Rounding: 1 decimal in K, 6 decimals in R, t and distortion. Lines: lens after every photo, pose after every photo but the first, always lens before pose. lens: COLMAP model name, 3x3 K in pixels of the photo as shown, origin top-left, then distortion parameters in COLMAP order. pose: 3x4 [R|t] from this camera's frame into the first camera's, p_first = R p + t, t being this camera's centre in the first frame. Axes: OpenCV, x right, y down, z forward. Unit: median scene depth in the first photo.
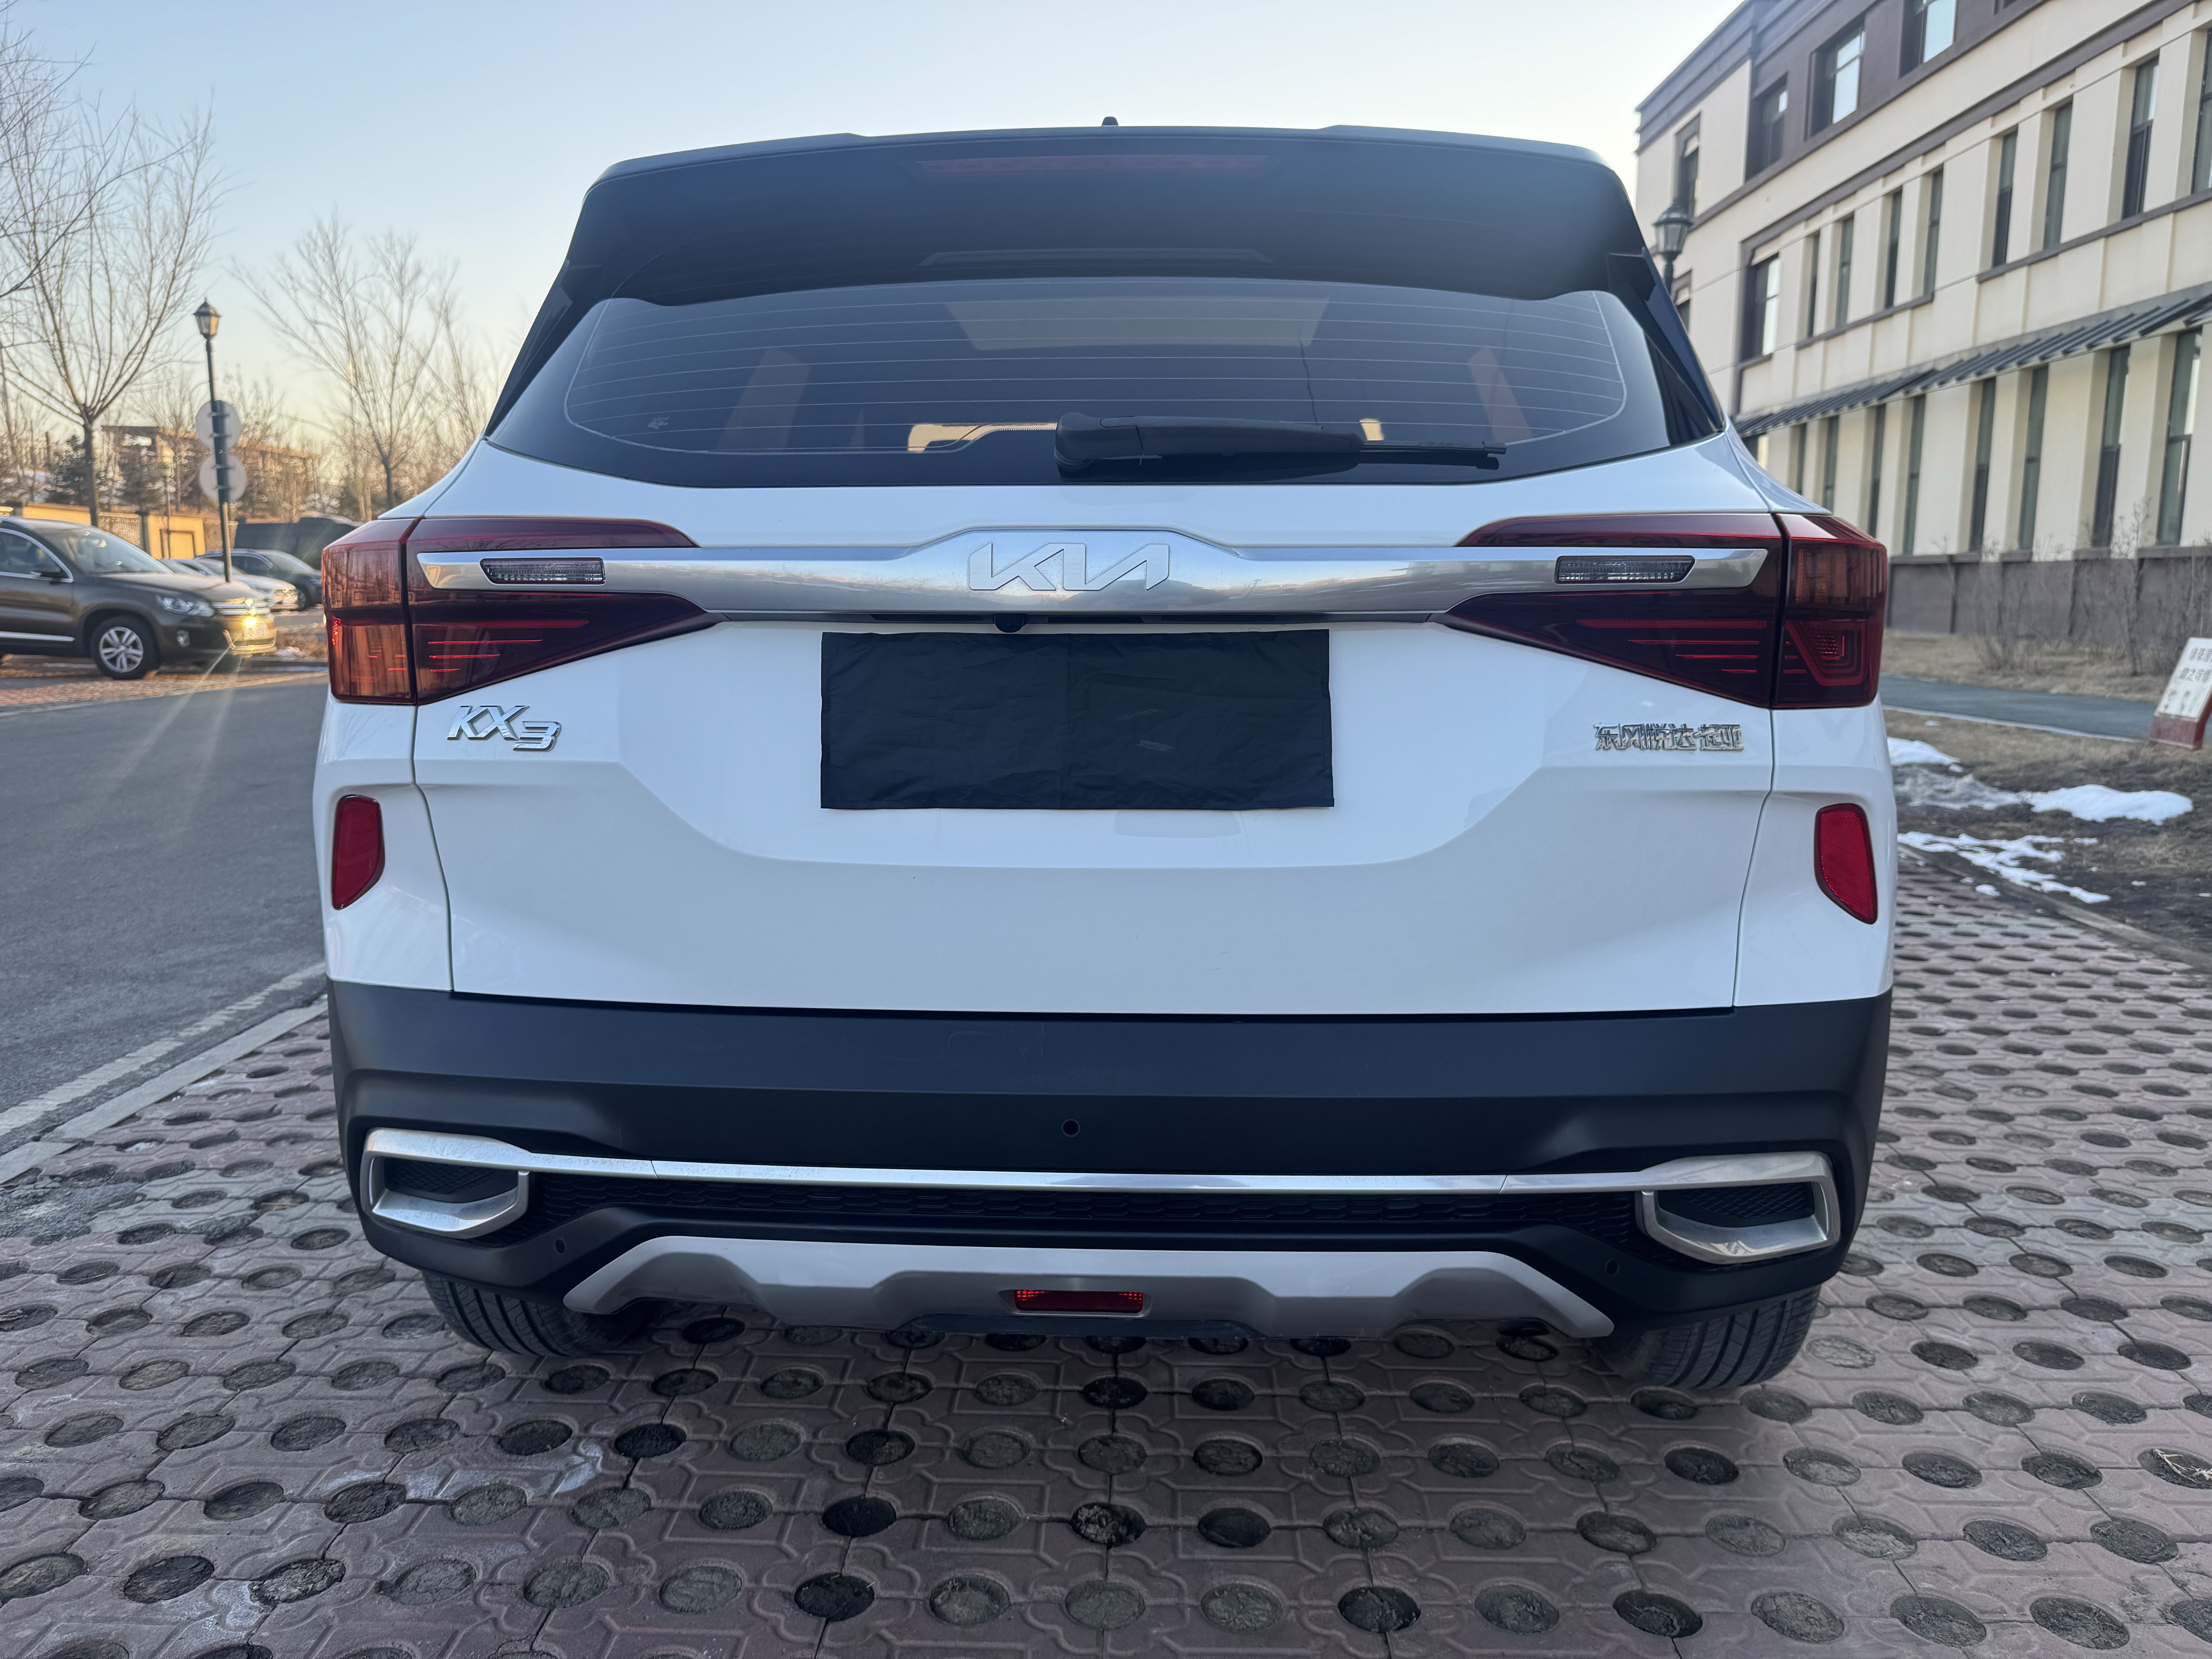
lens RADIAL K [[1575.6, 0, 1100.1], [0, 1575.6, 828.3], [0, 0, 1]] dist [0.001011, -0.008053]
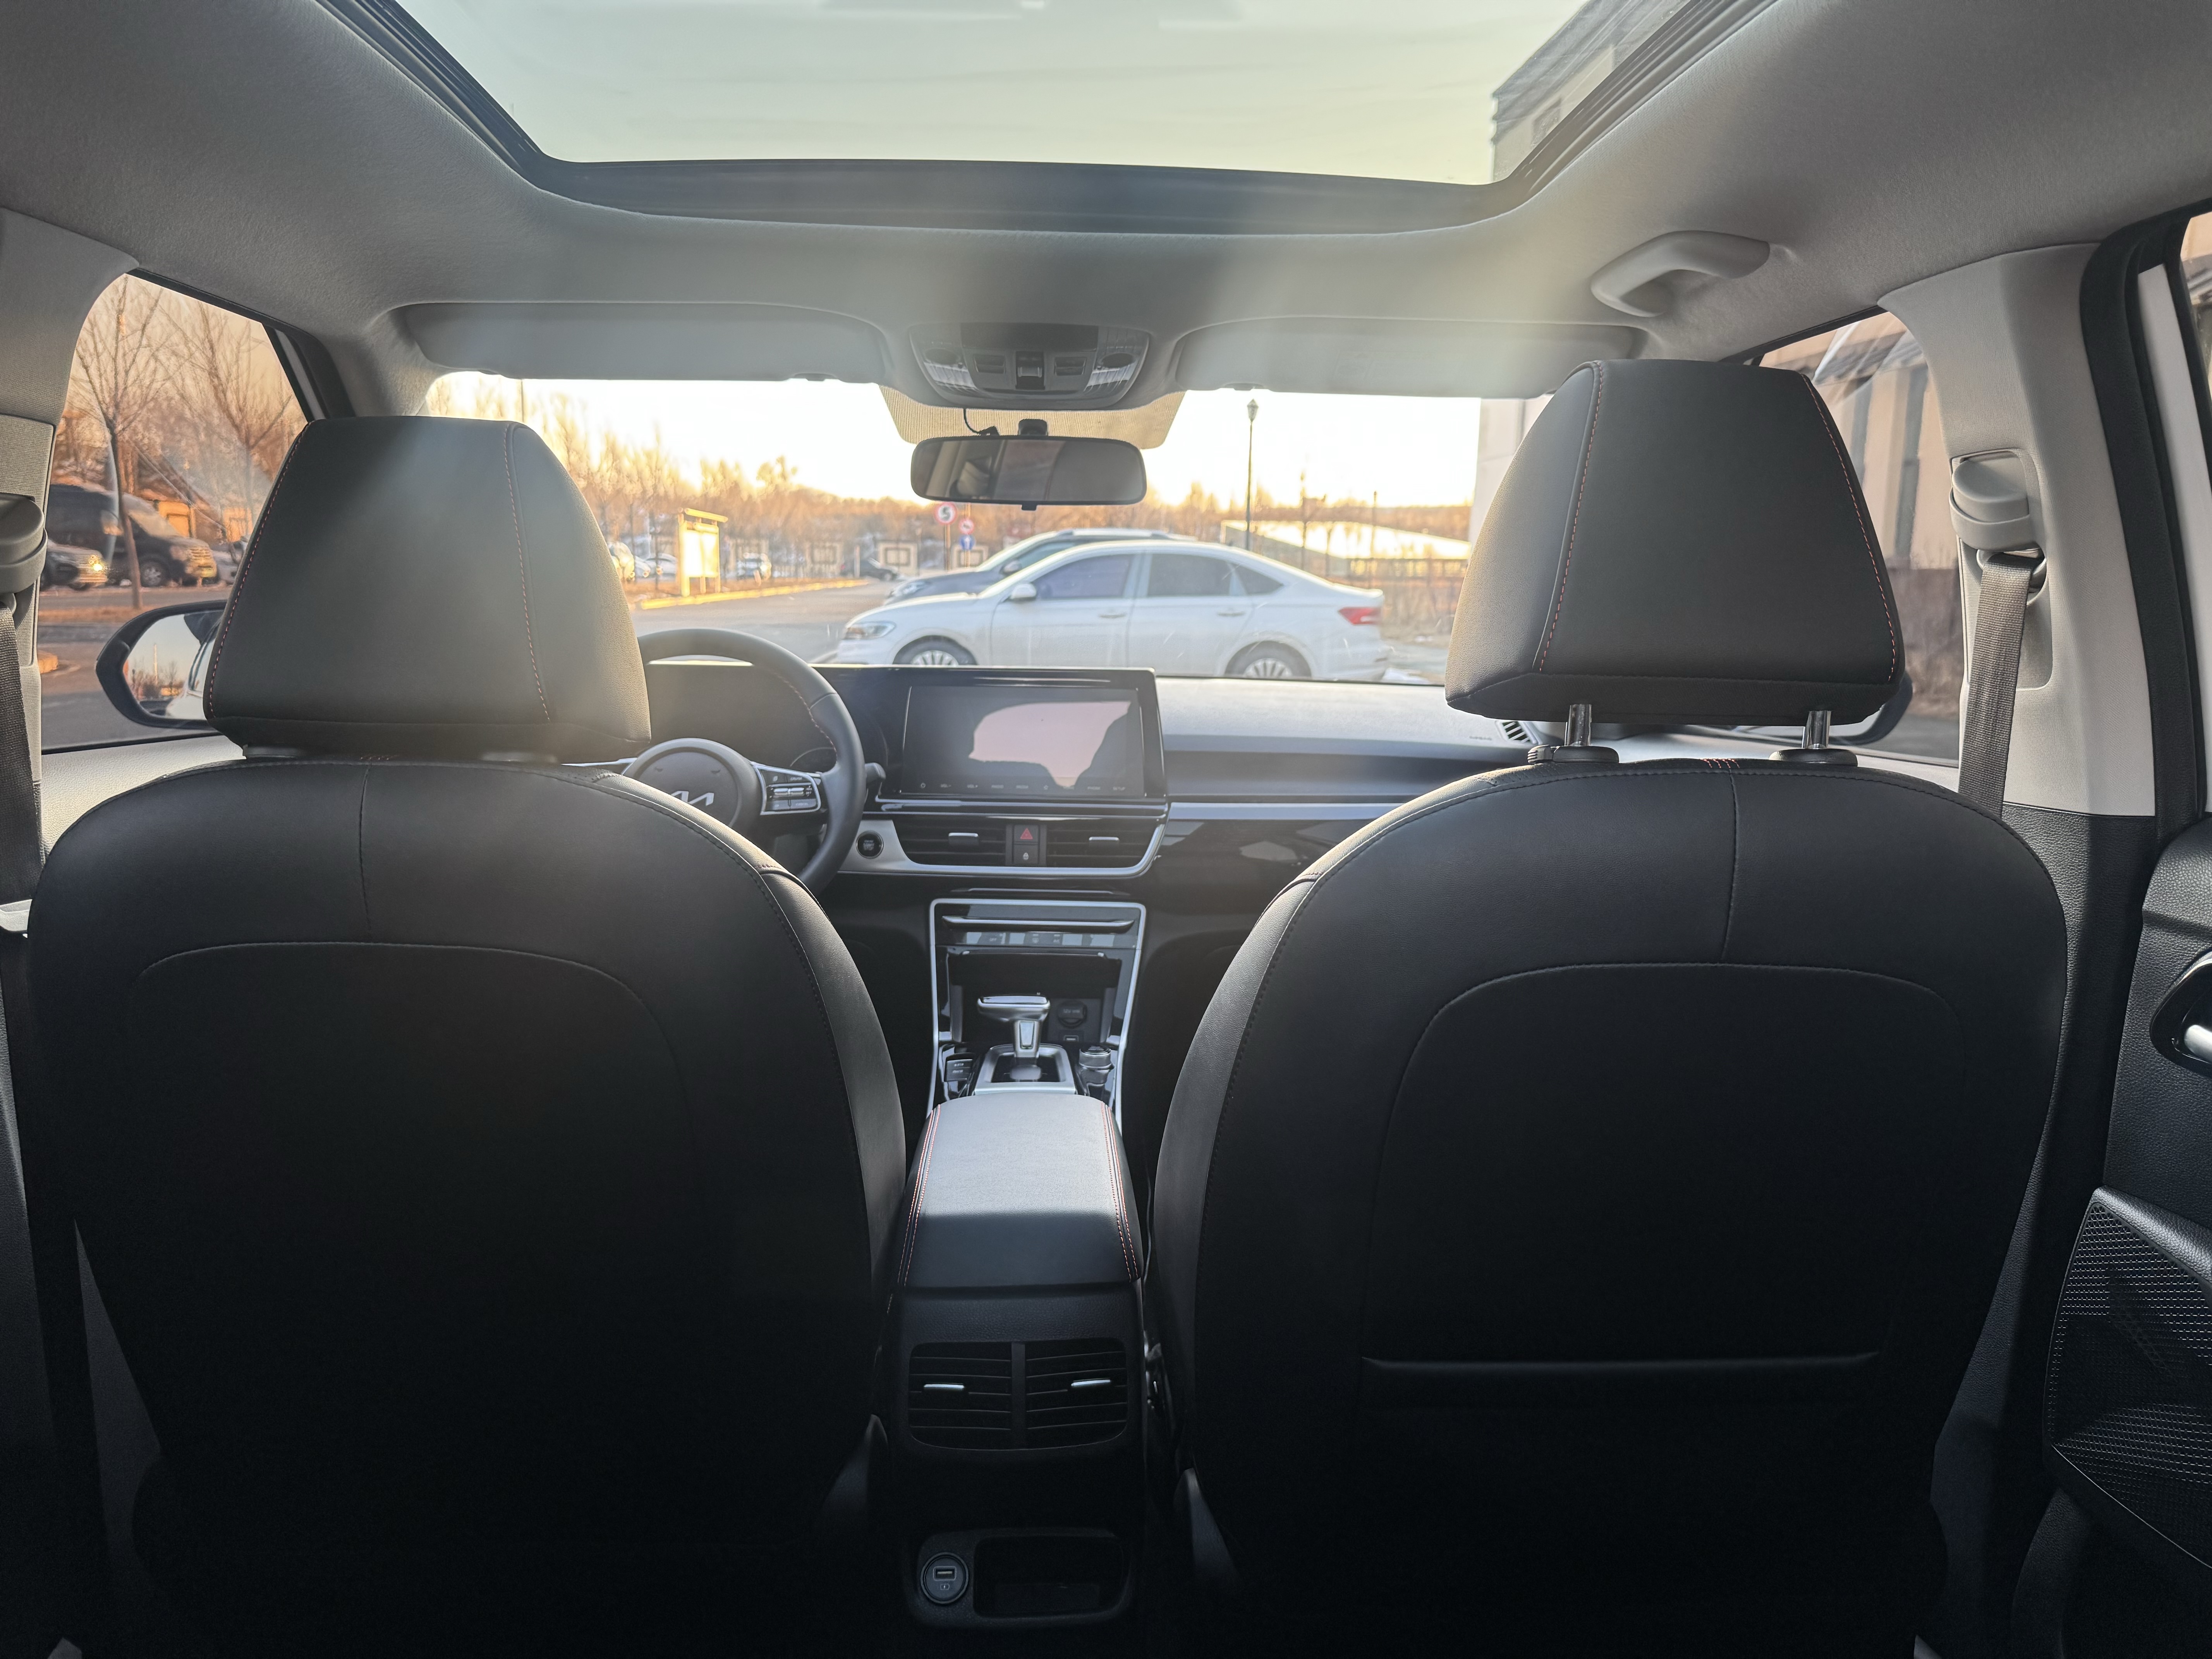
lens RADIAL K [[1571.3, 0, 1106.0], [0, 1571.3, 829.5], [0, 0, 1]] dist [0.025229, 0.000014]
pose [[0.994796, -0.002269, 0.101866, 0.002529], [0.001125, 0.999936, 0.011278, -0.137044], [-0.101885, -0.011105, 0.994734, 0.506091]]
